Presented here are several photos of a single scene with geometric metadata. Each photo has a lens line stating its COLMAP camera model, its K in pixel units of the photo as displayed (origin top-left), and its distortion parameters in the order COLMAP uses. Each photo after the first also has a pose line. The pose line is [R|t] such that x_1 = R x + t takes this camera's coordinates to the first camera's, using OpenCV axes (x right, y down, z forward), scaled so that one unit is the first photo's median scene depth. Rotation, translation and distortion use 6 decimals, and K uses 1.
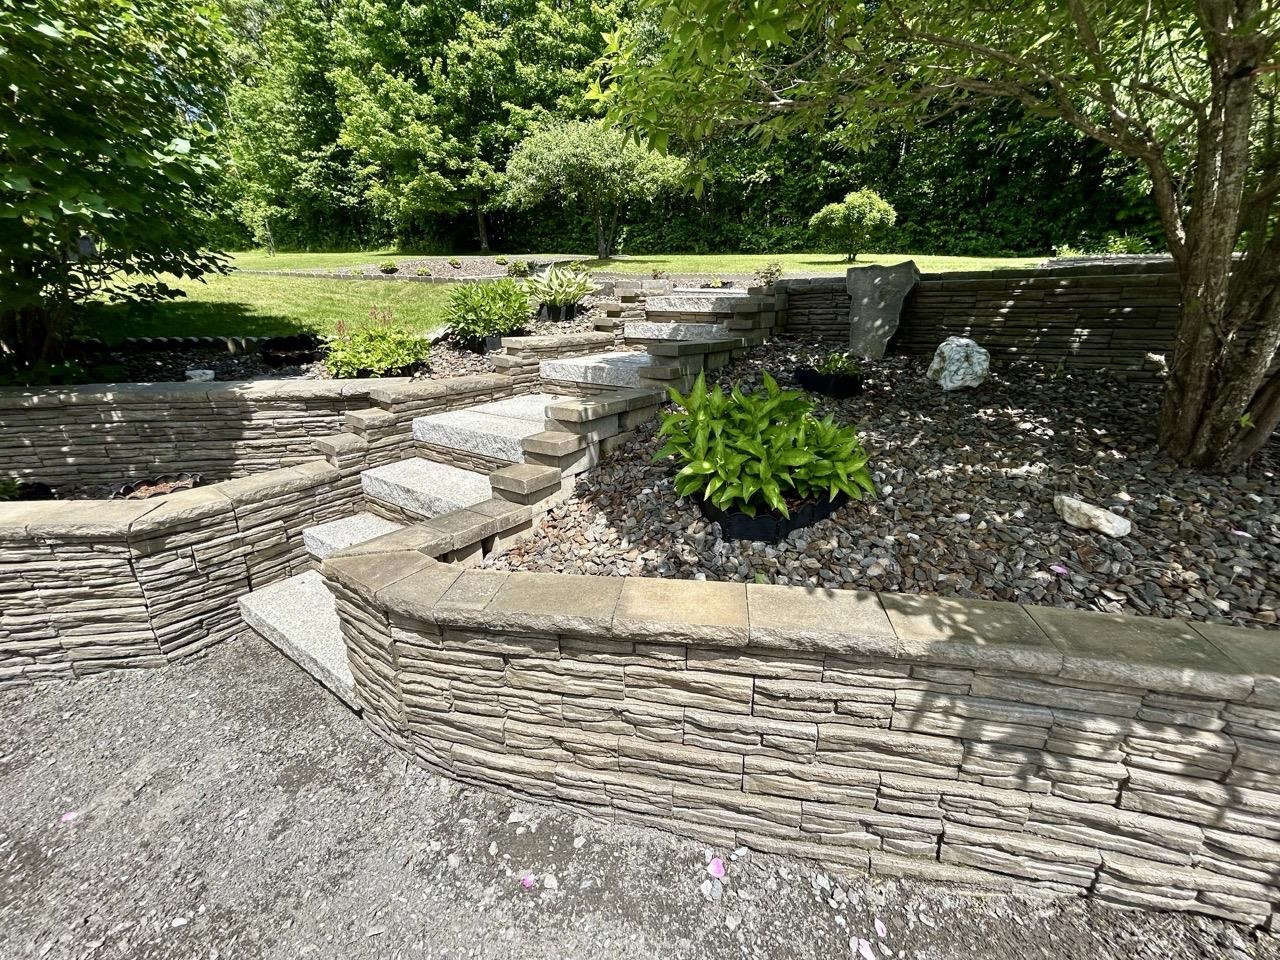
lens RADIAL K [[526.6, 0, 649.9], [0, 526.6, 466.9], [0, 0, 1]] dist [-0.017325, -0.000100]
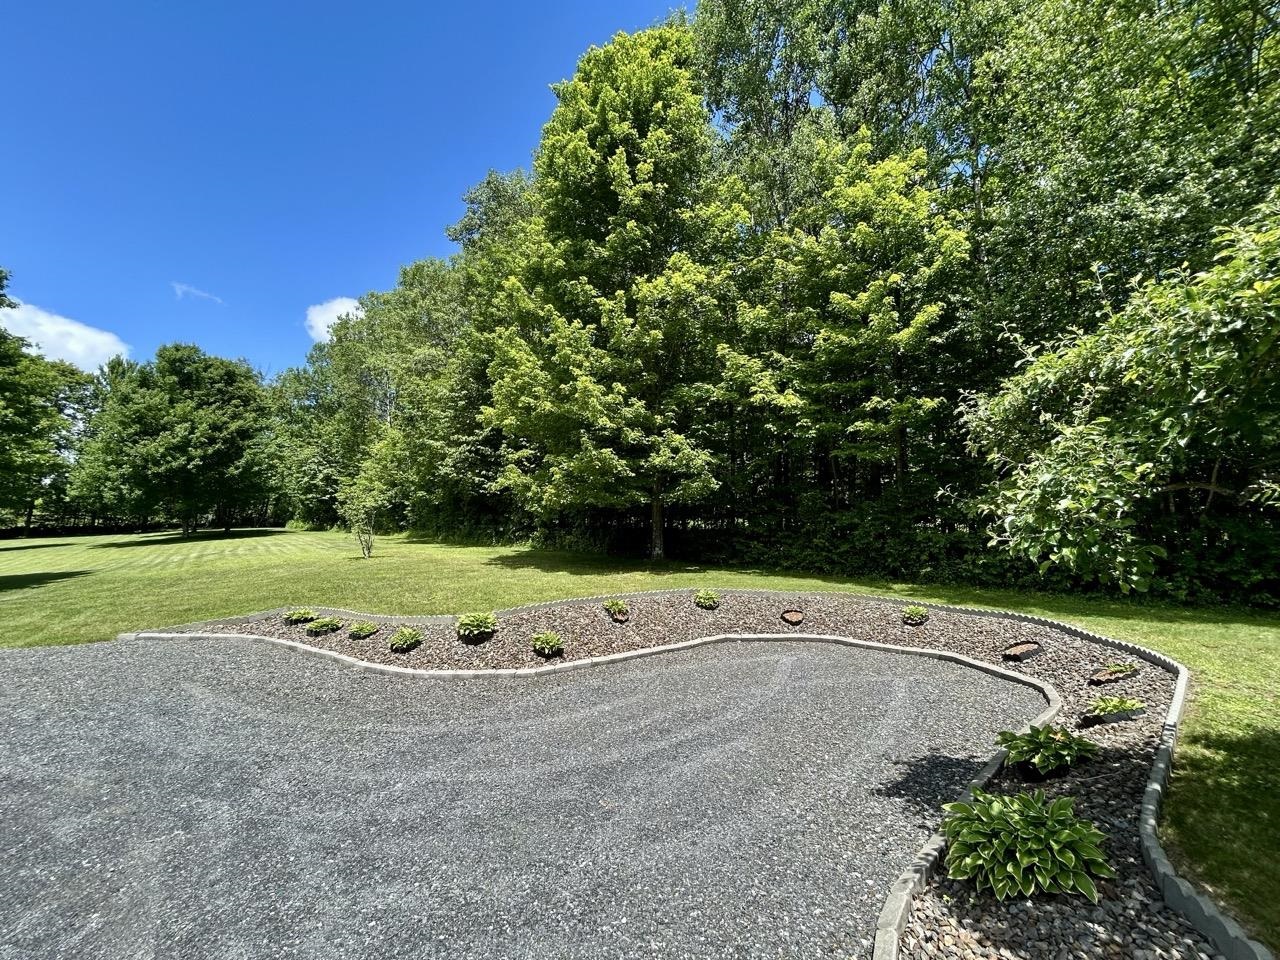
lens RADIAL K [[526.6, 0, 635.7], [0, 526.6, 479.2], [0, 0, 1]] dist [-0.017325, -0.000100]
pose [[0.968379, -0.018651, -0.248785, -0.212447], [-0.096258, 0.892056, -0.441554, -0.250448], [0.230165, 0.451540, 0.862053, 0.466903]]
